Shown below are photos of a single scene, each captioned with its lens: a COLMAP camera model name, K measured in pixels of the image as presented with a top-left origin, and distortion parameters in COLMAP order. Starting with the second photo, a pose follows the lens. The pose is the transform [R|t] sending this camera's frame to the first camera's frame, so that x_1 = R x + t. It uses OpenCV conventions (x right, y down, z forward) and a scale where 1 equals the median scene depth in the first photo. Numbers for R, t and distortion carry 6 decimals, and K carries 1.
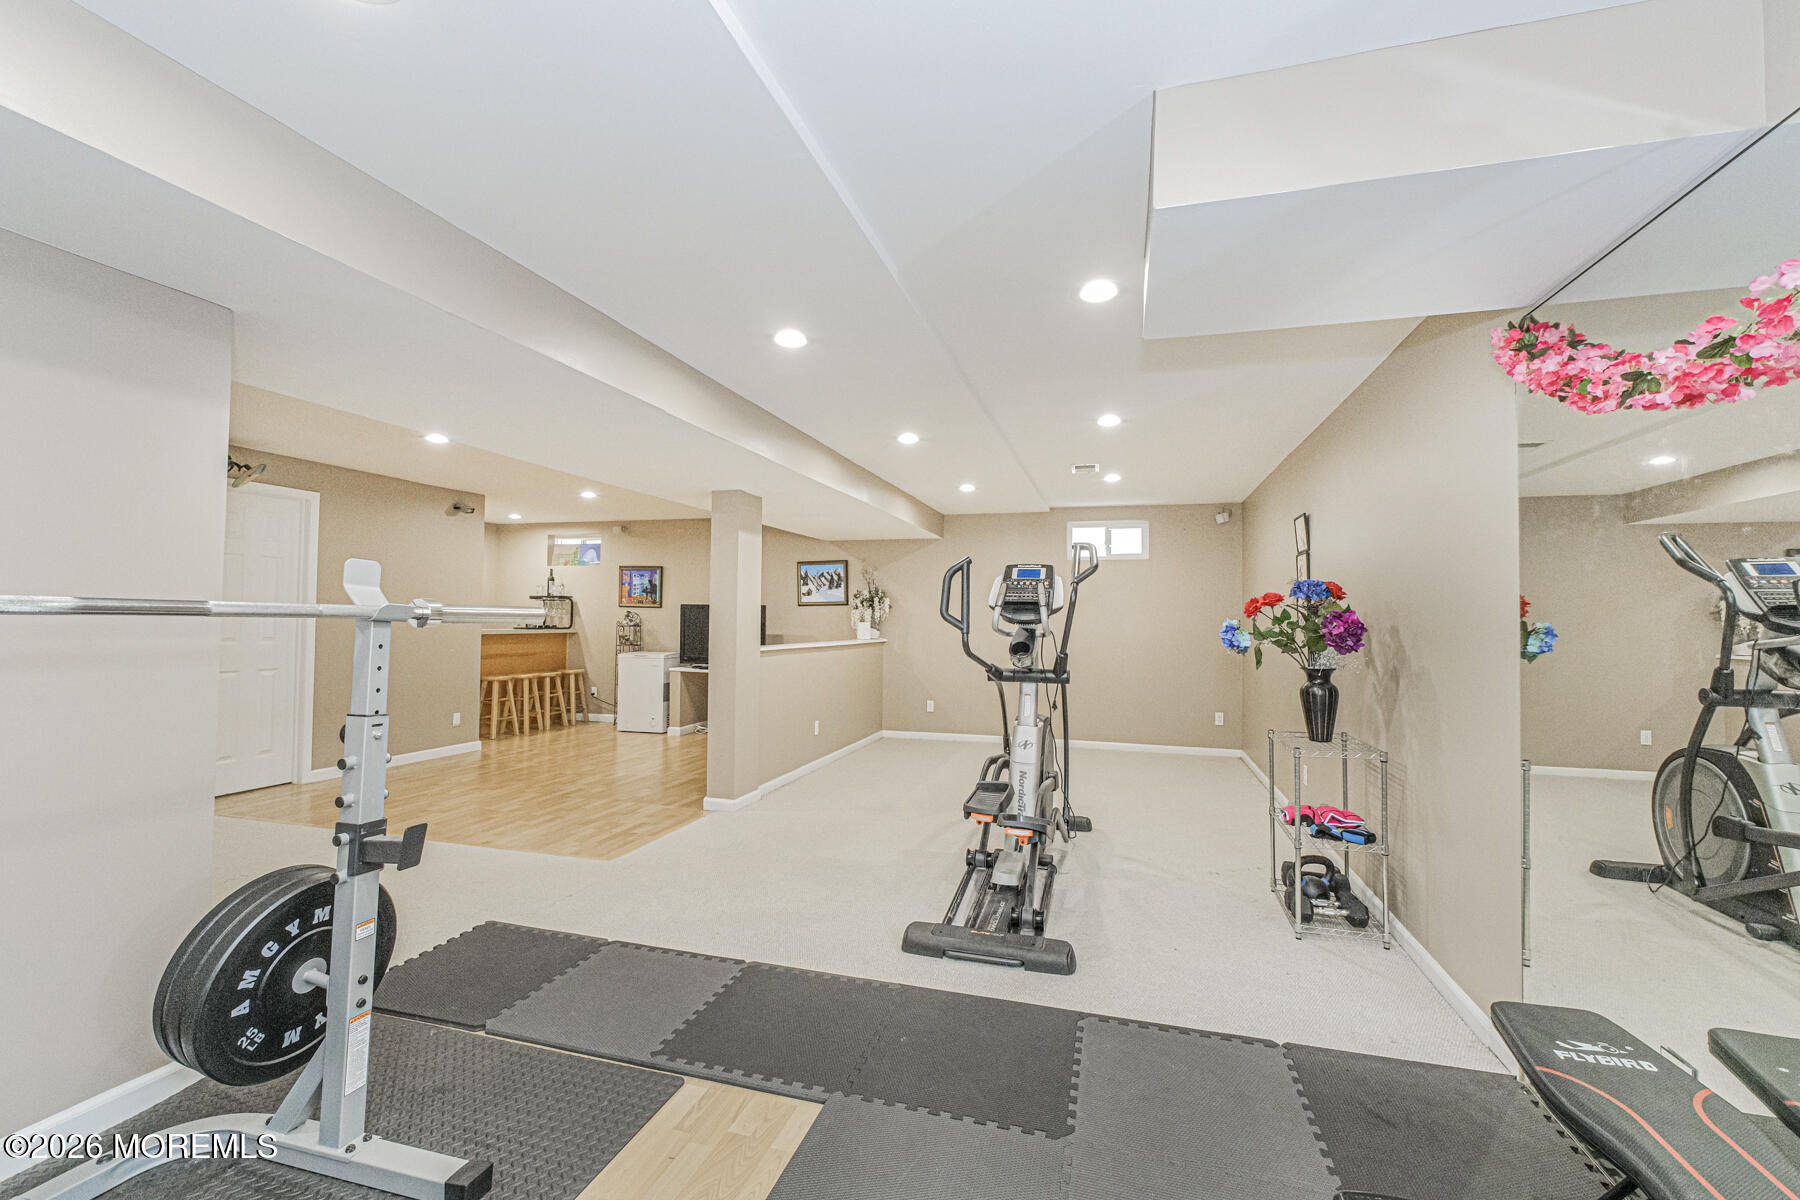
lens RADIAL K [[751.4, 0, 907.5], [0, 751.4, 597.8], [0, 0, 1]] dist [0.000474, 0.000185]
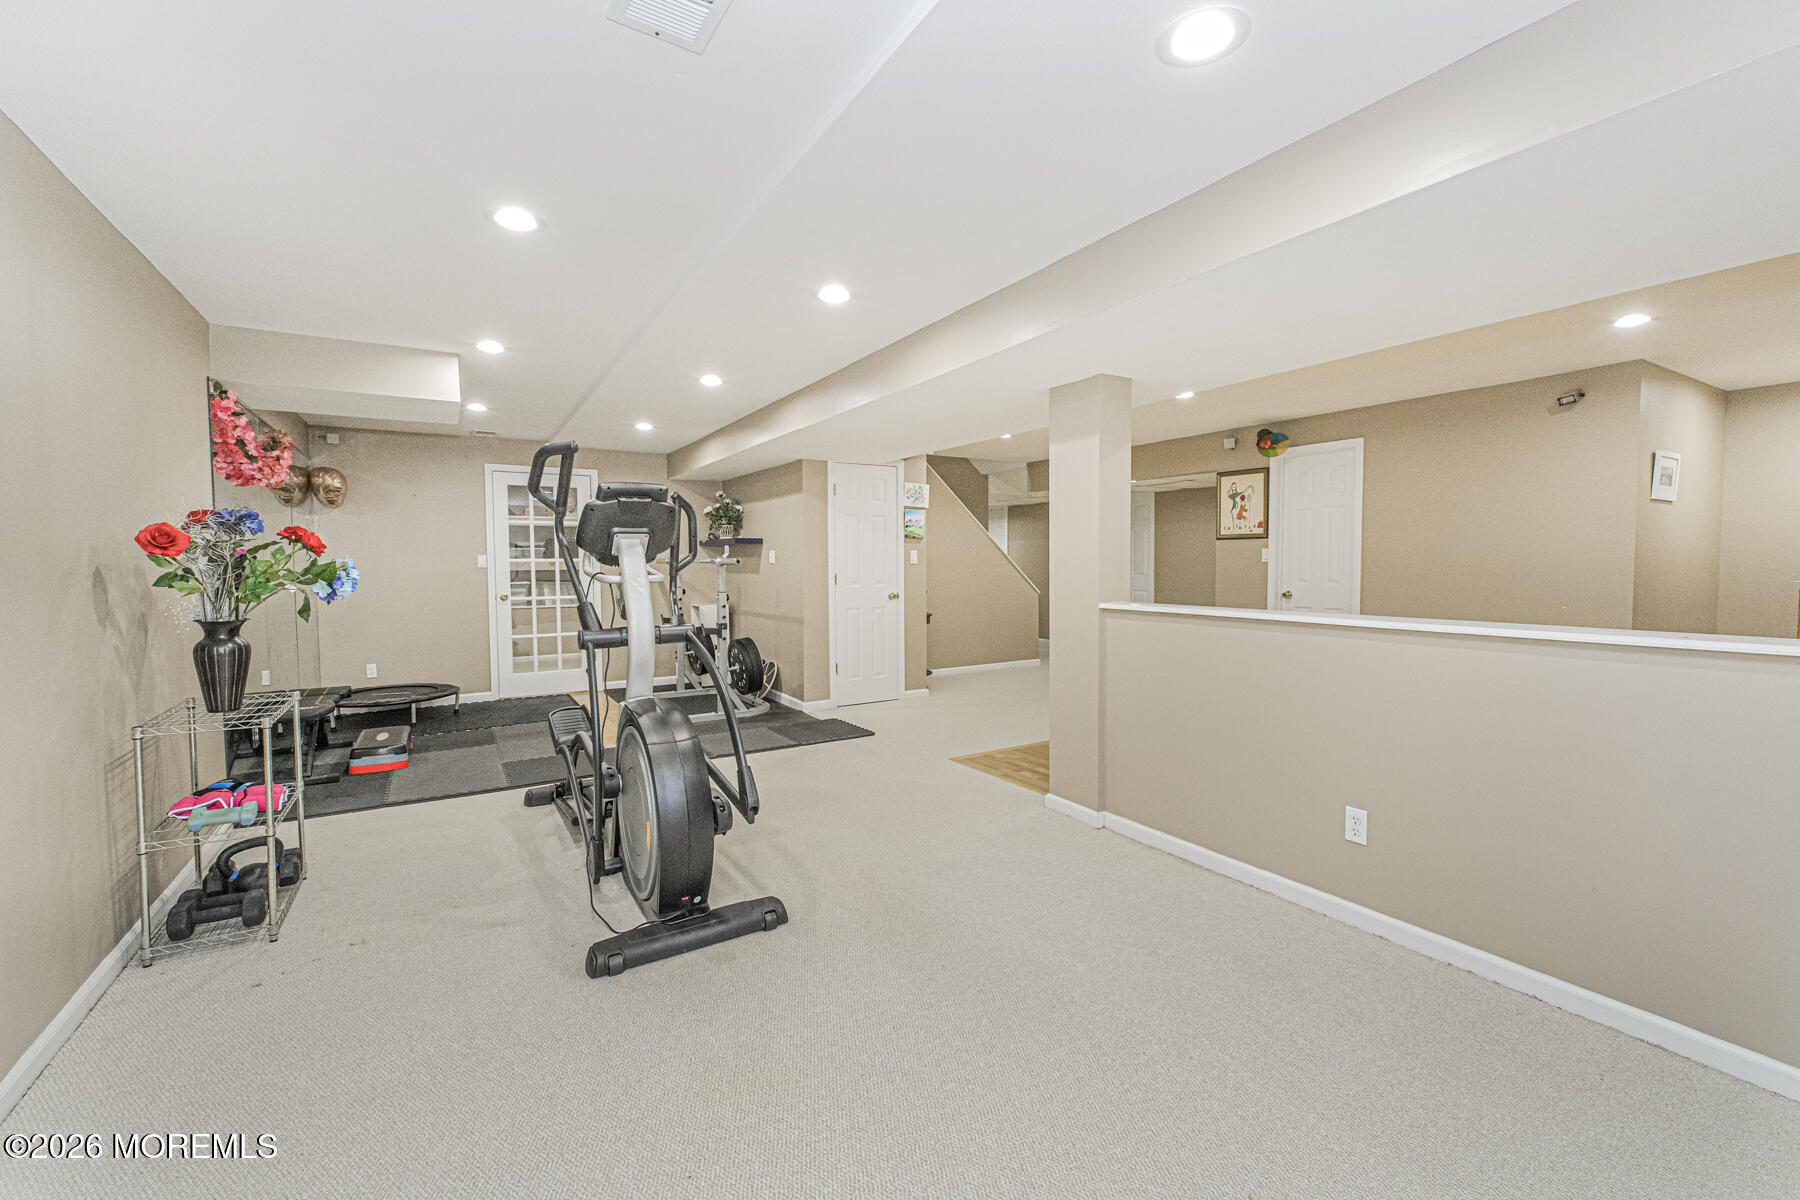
lens RADIAL K [[751.4, 0, 903.3], [0, 751.4, 594.9], [0, 0, 1]] dist [0.000474, 0.000185]
pose [[-0.675829, 0.026685, -0.736576, 0.356540], [0.022226, 0.999628, 0.015821, 0.038845], [0.736724, -0.005679, -0.676170, 1.144544]]
